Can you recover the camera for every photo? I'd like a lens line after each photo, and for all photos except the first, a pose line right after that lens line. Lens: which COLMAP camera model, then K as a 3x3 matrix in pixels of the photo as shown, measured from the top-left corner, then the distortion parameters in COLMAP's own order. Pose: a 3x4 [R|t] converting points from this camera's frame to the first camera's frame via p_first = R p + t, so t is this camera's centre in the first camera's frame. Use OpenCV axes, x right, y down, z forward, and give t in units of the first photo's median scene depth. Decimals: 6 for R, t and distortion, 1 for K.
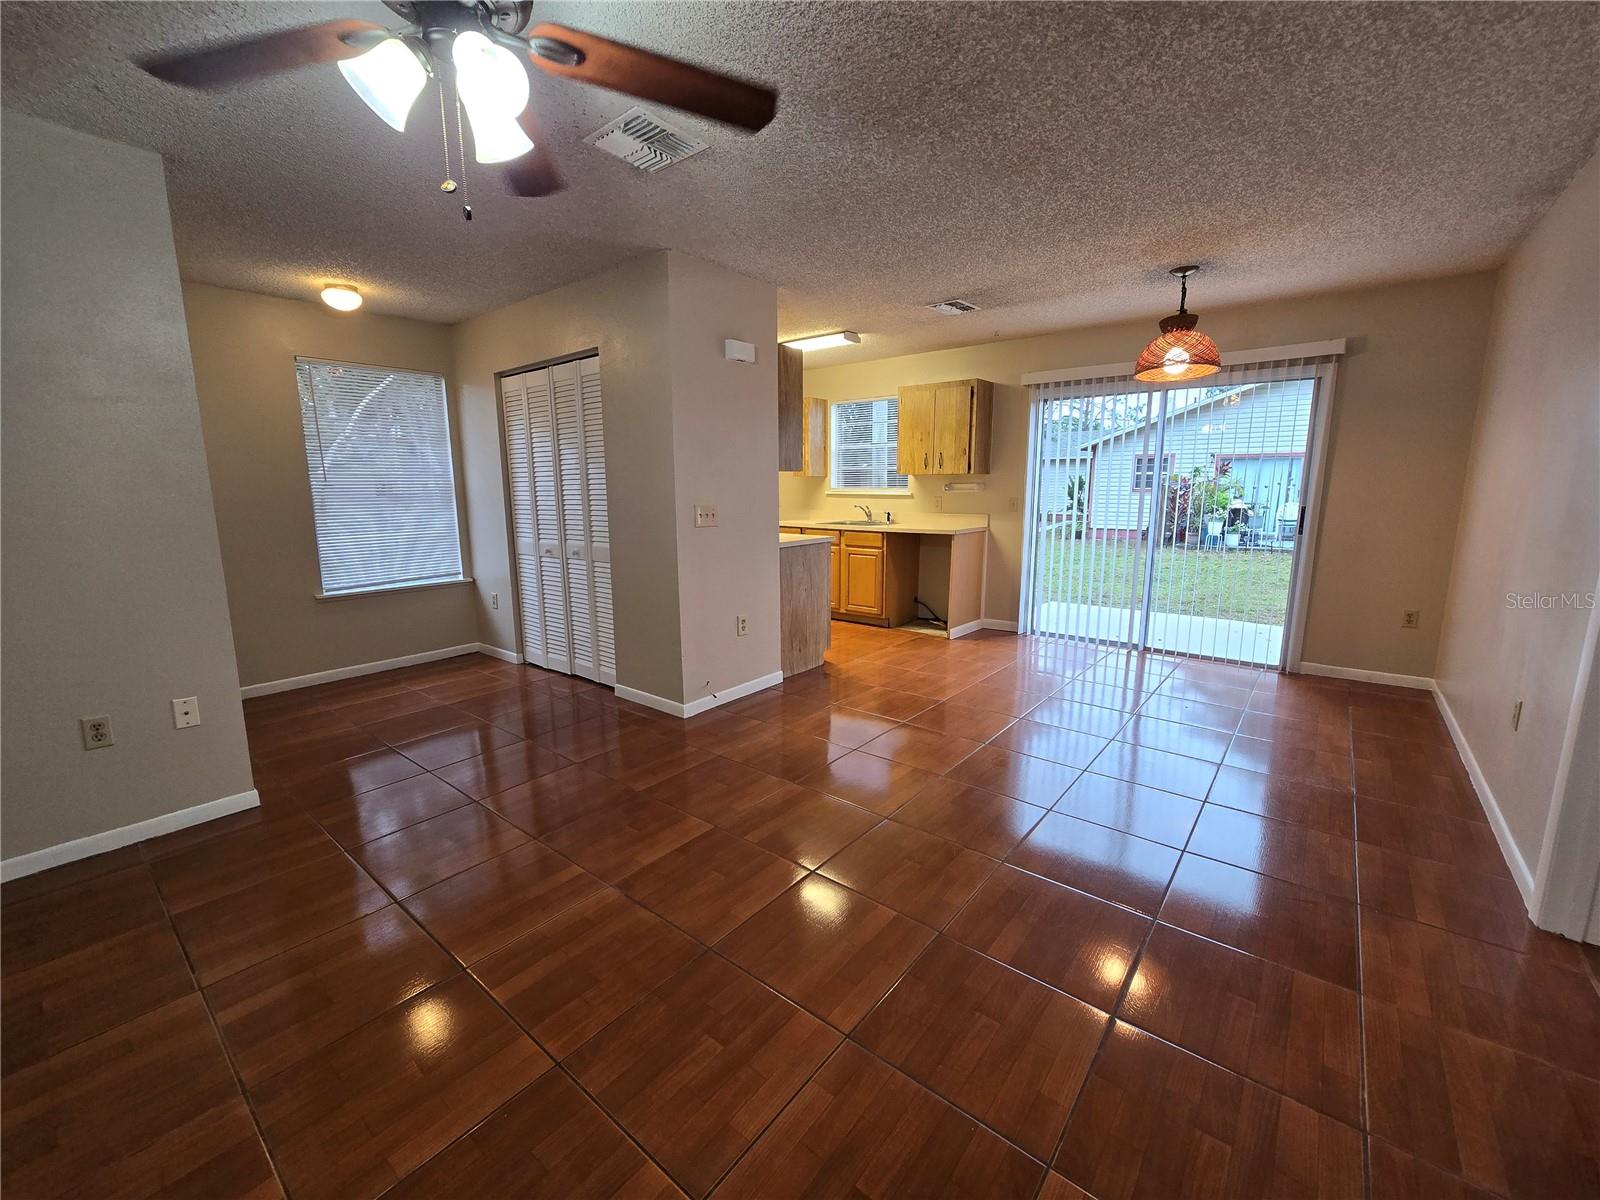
lens RADIAL K [[651.3, 0, 795.9], [0, 651.3, 596.7], [0, 0, 1]] dist [-0.000498, 0.000074]
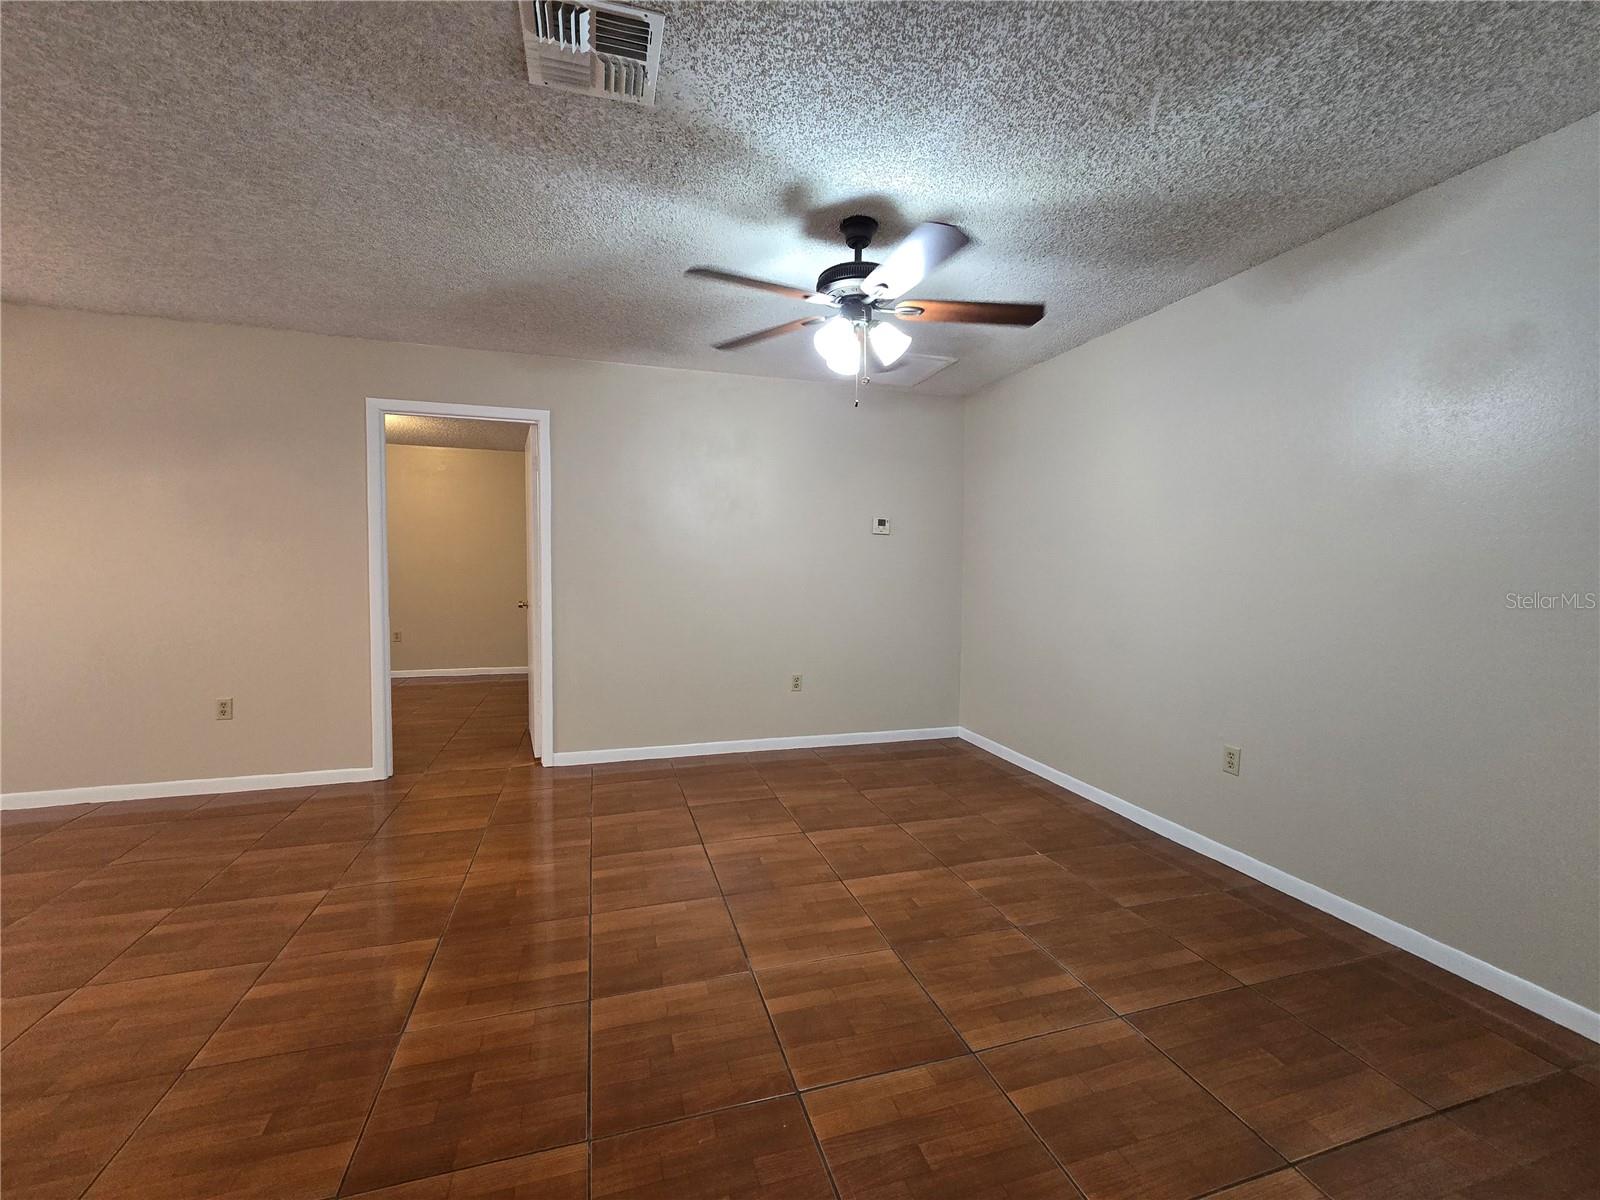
lens RADIAL K [[651.3, 0, 795.9], [0, 651.3, 596.7], [0, 0, 1]] dist [-0.000498, 0.000074]
pose [[-0.836641, -0.028312, 0.547019, -0.802326], [0.090096, 0.977949, 0.188412, -0.244525], [-0.540291, 0.206918, -0.815641, 1.559043]]
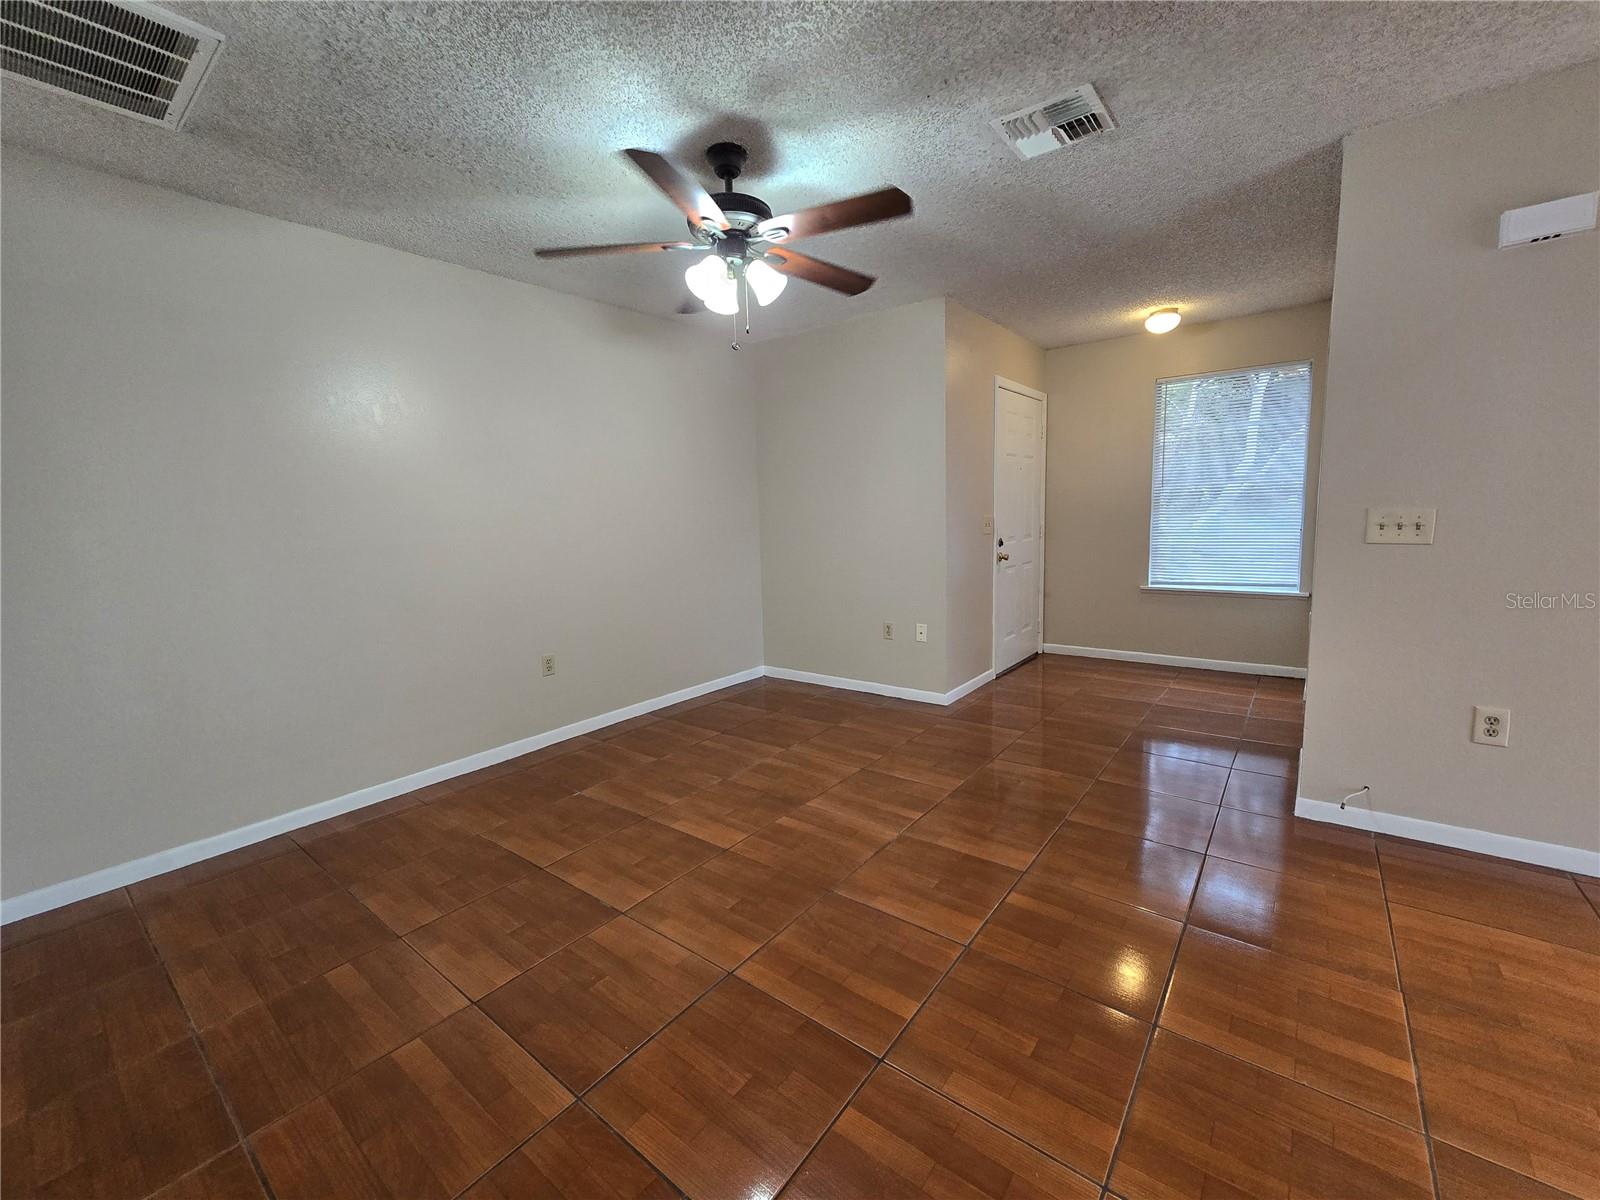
lens RADIAL K [[651.3, 0, 795.9], [0, 651.3, 596.7], [0, 0, 1]] dist [-0.000498, 0.000074]
pose [[0.023082, 0.136756, -0.990336, 0.786614], [-0.138838, 0.981439, 0.132292, -0.100727], [0.990046, 0.134443, 0.041641, 0.681238]]
